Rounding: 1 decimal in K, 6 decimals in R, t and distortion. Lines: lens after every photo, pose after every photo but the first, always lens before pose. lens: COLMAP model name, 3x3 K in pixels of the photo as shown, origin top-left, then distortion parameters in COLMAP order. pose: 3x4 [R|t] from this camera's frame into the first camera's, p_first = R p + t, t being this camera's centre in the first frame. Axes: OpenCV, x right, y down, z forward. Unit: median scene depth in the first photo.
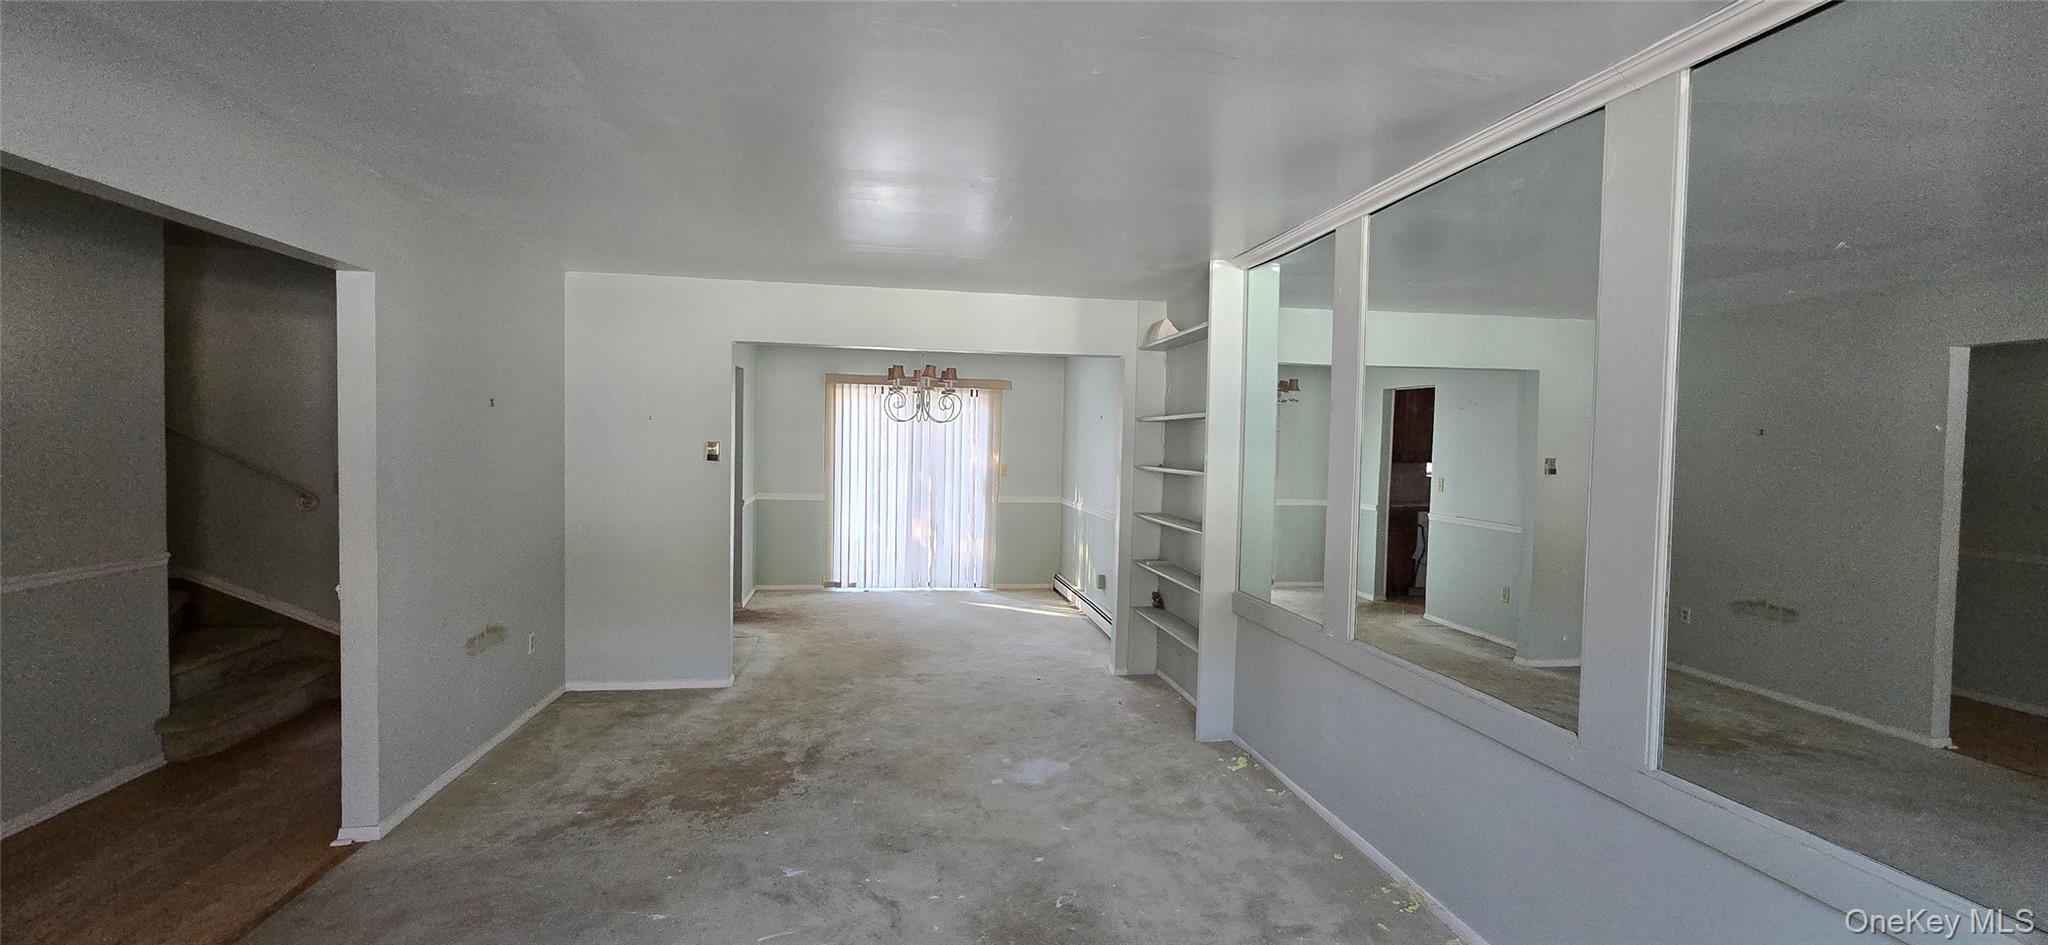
lens RADIAL K [[840.1, 0, 1034.7], [0, 840.1, 468.9], [0, 0, 1]] dist [0.000291, 0.000107]
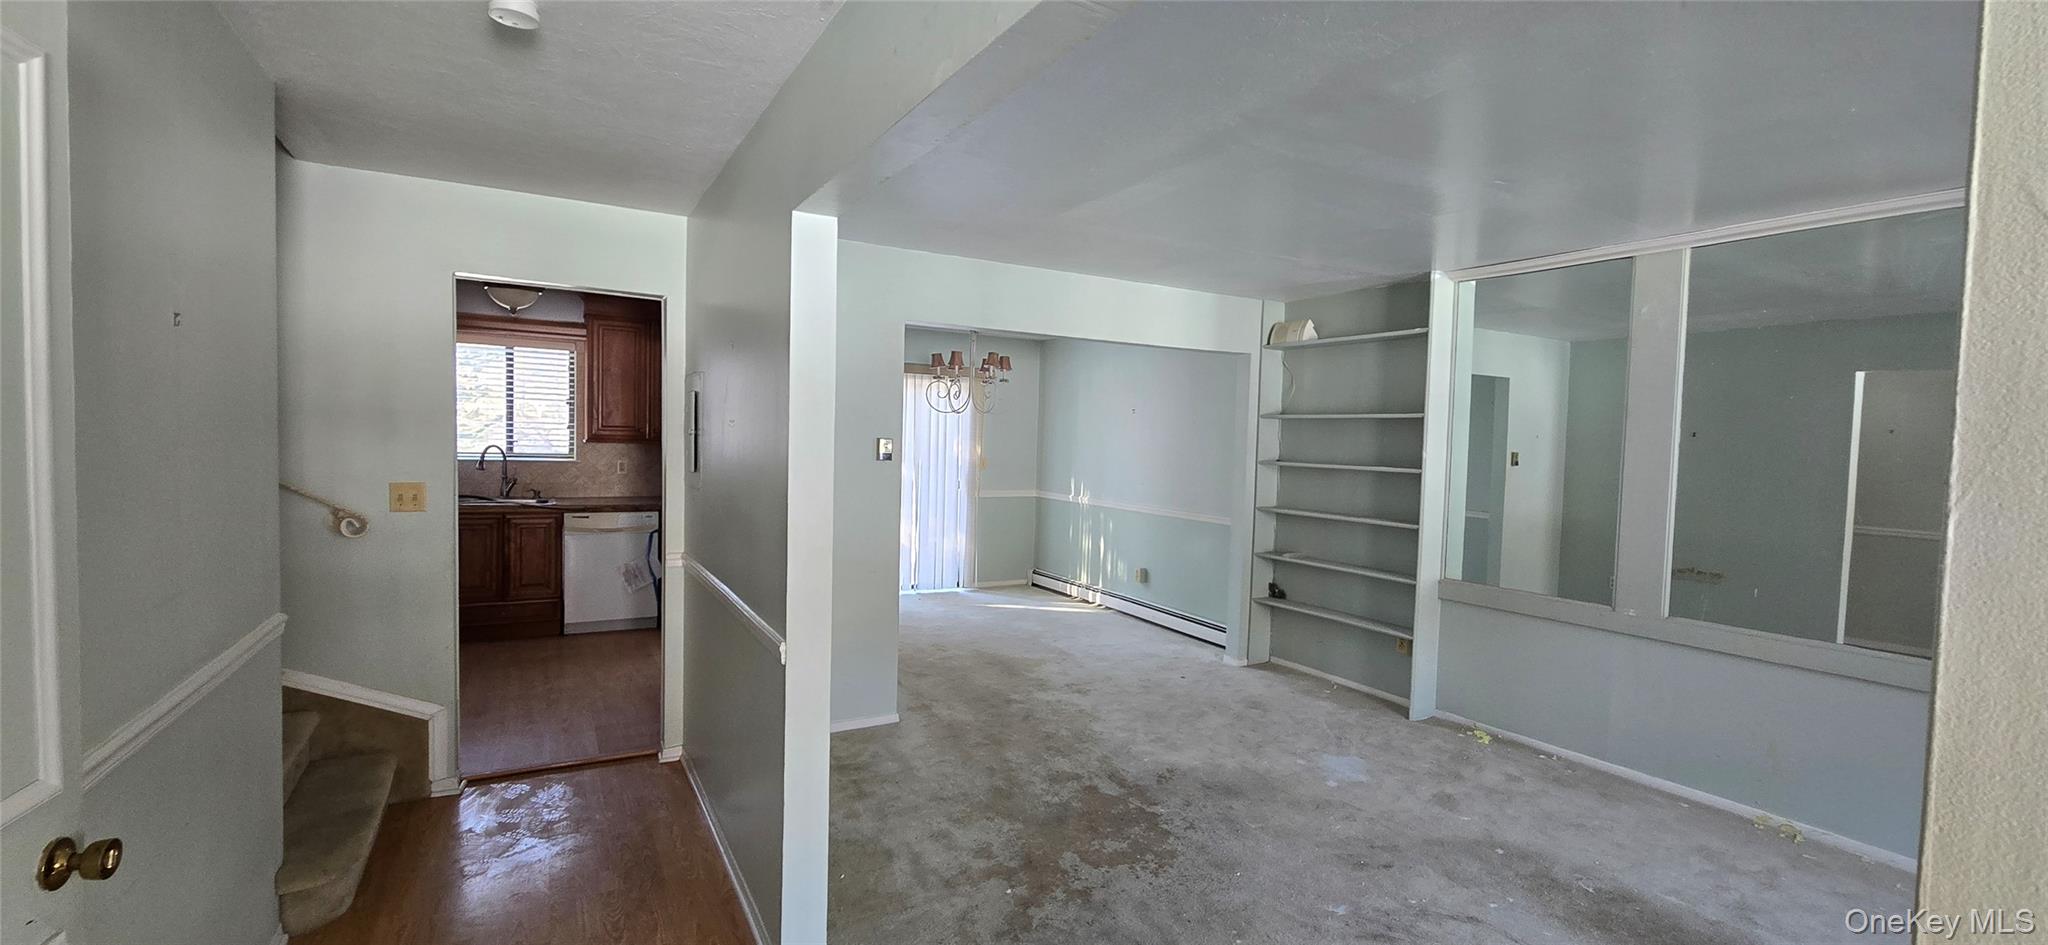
lens RADIAL K [[840.1, 0, 1034.7], [0, 840.1, 468.9], [0, 0, 1]] dist [0.000291, 0.000107]
pose [[0.937003, -0.010548, 0.349162, -0.604351], [0.004190, 0.999811, 0.018961, -0.018239], [-0.349296, -0.016303, 0.936871, 0.164611]]
